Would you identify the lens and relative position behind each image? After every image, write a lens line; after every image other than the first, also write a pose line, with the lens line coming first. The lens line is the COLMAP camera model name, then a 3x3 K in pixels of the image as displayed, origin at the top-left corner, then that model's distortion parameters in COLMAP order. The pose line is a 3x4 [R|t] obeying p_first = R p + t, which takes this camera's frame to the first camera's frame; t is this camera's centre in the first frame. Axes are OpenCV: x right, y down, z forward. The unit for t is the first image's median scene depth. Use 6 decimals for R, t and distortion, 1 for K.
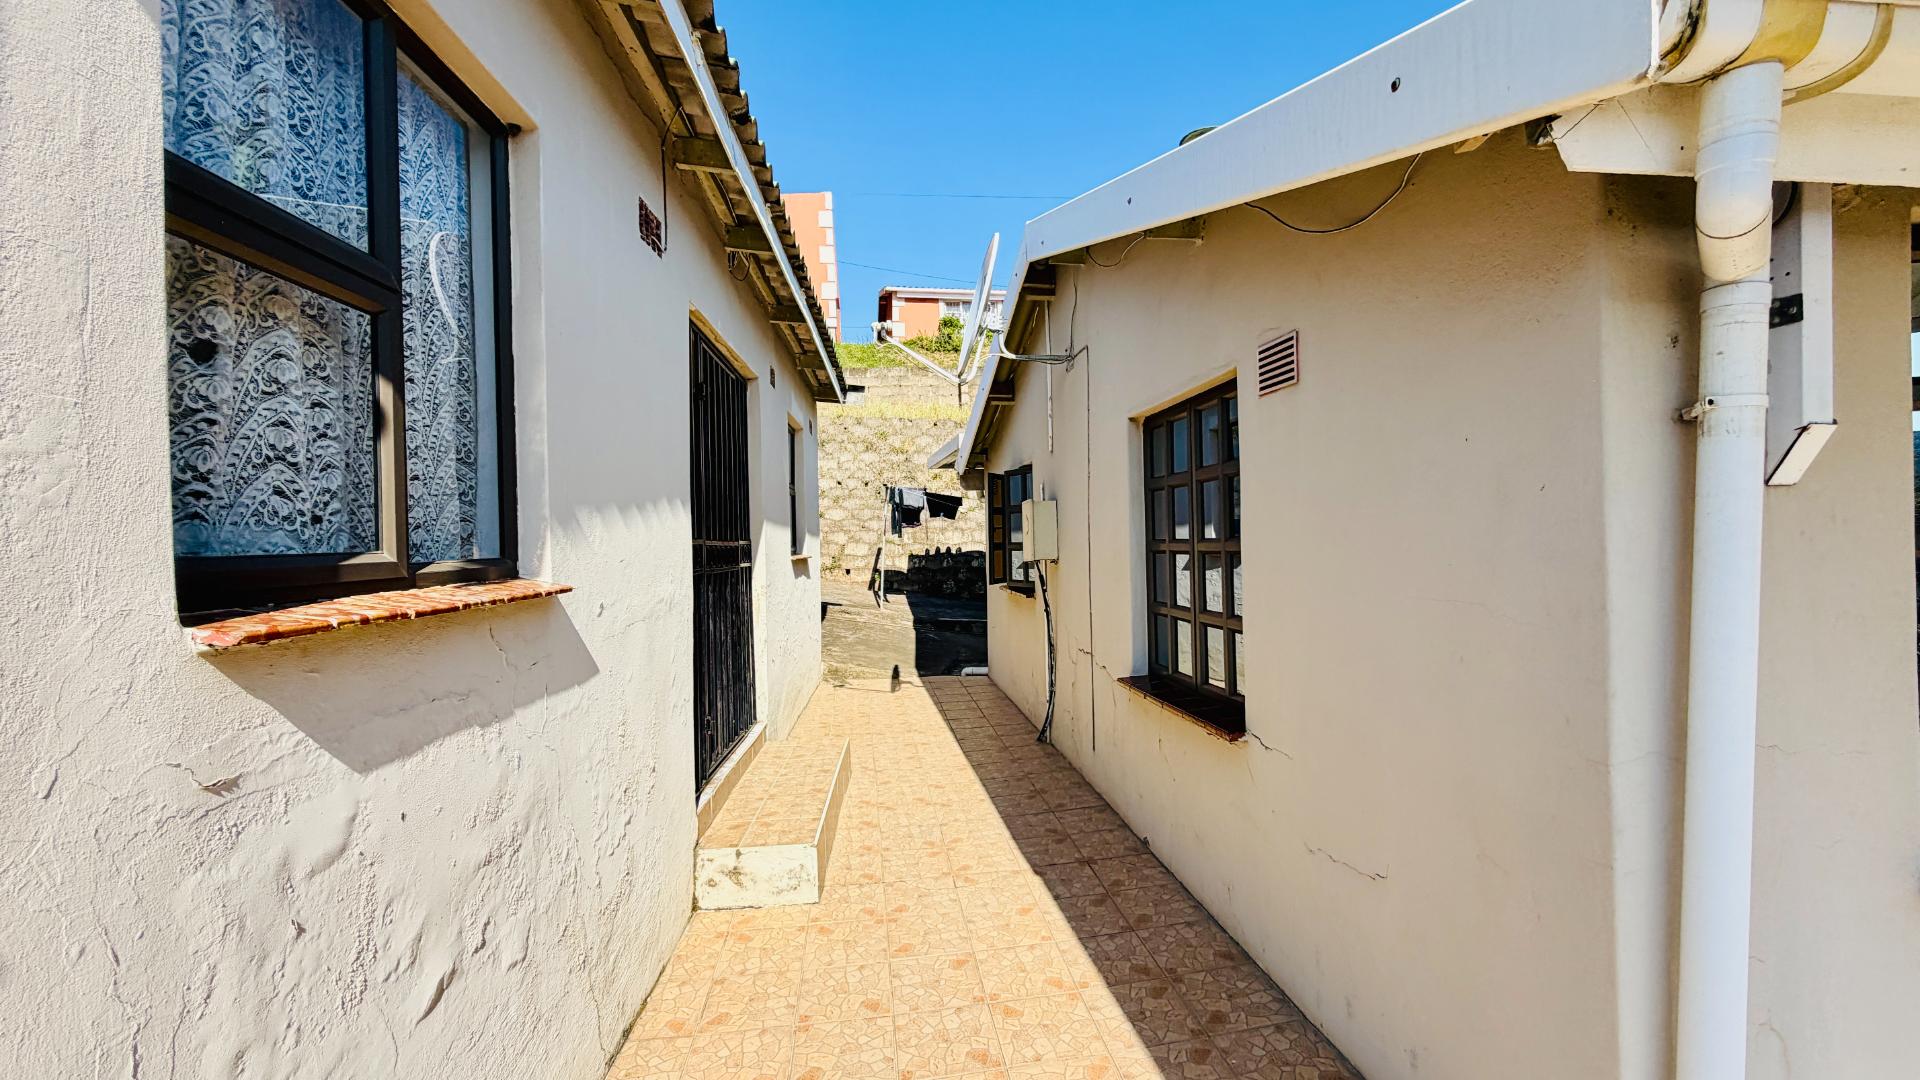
lens RADIAL K [[754.2, 0, 966.4], [0, 754.2, 536.4], [0, 0, 1]] dist [0.001160, -0.000060]
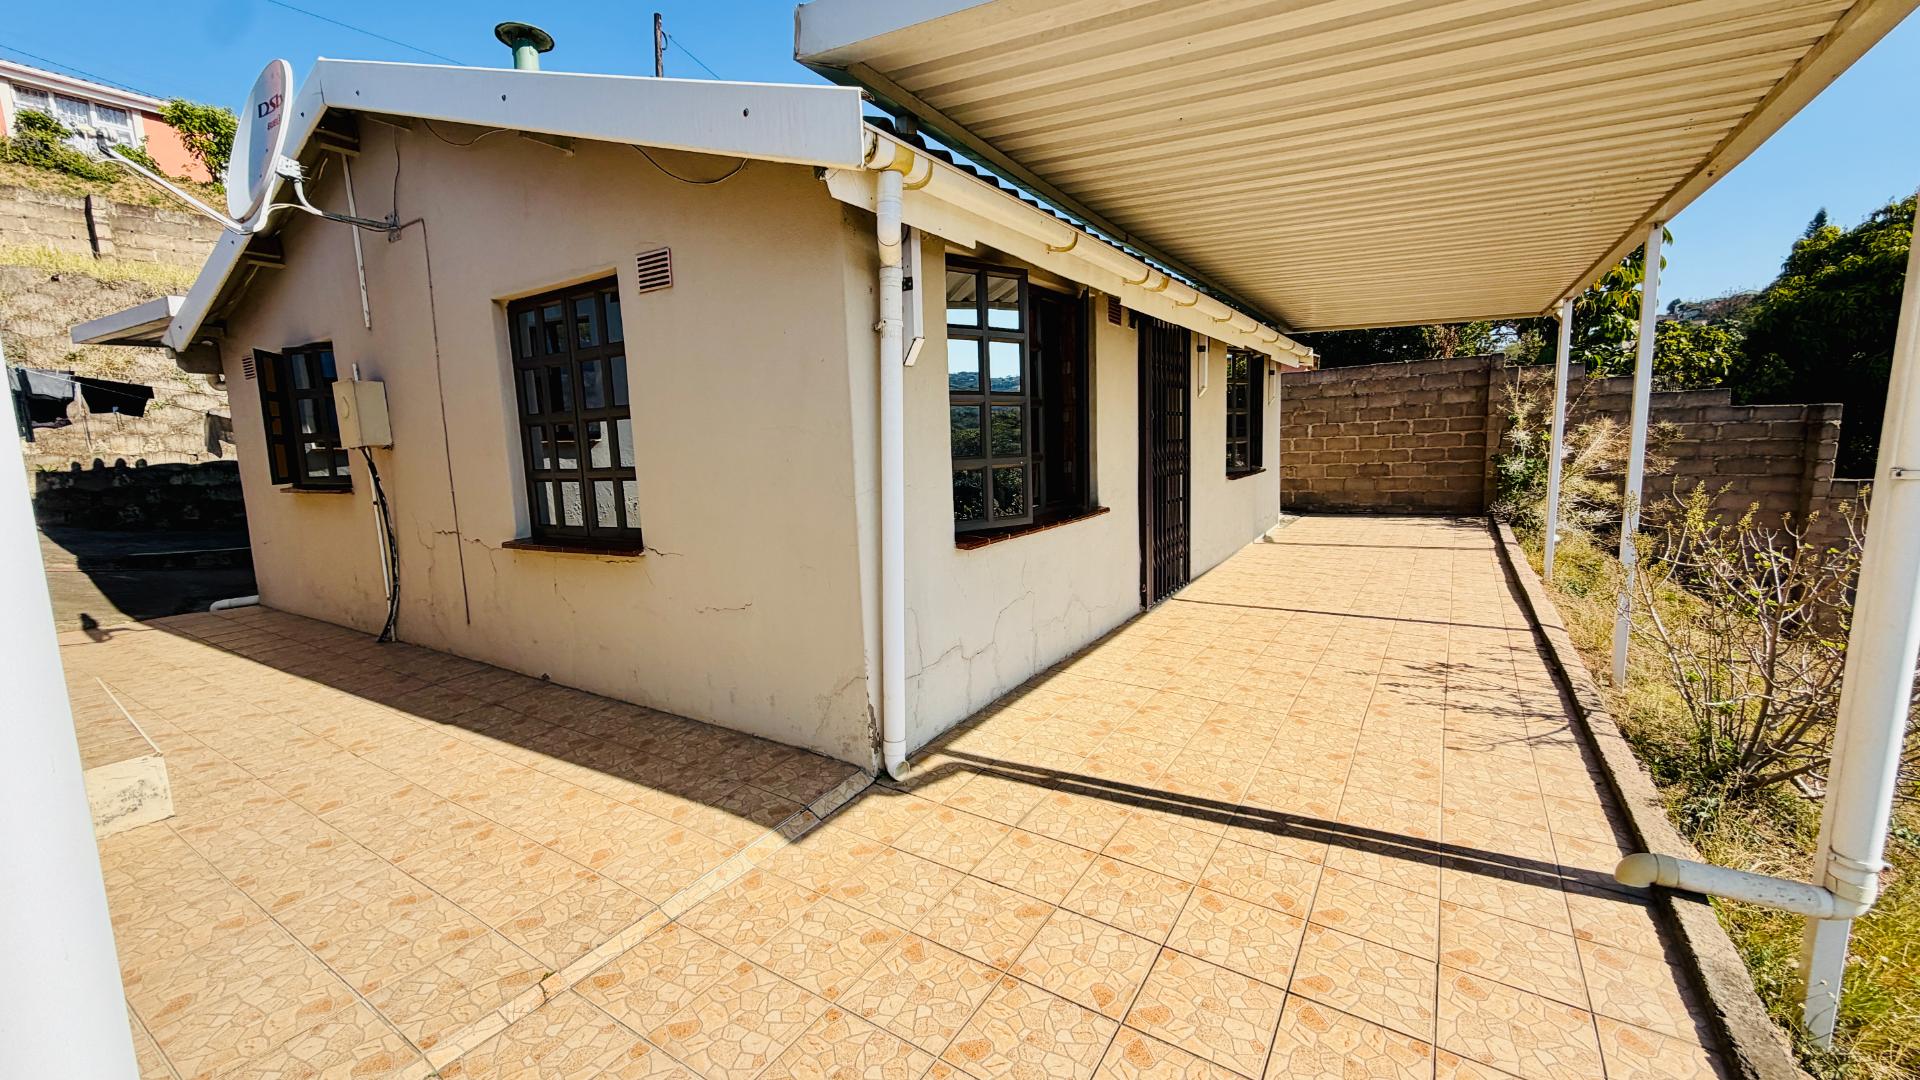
lens RADIAL K [[766.2, 0, 957.3], [0, 766.2, 537.8], [0, 0, 1]] dist [0.000602, -0.000077]
pose [[0.639641, -0.098161, 0.762380, -0.262871], [0.021202, 0.993688, 0.110155, 0.085036], [-0.768381, -0.054296, 0.637685, -0.253712]]
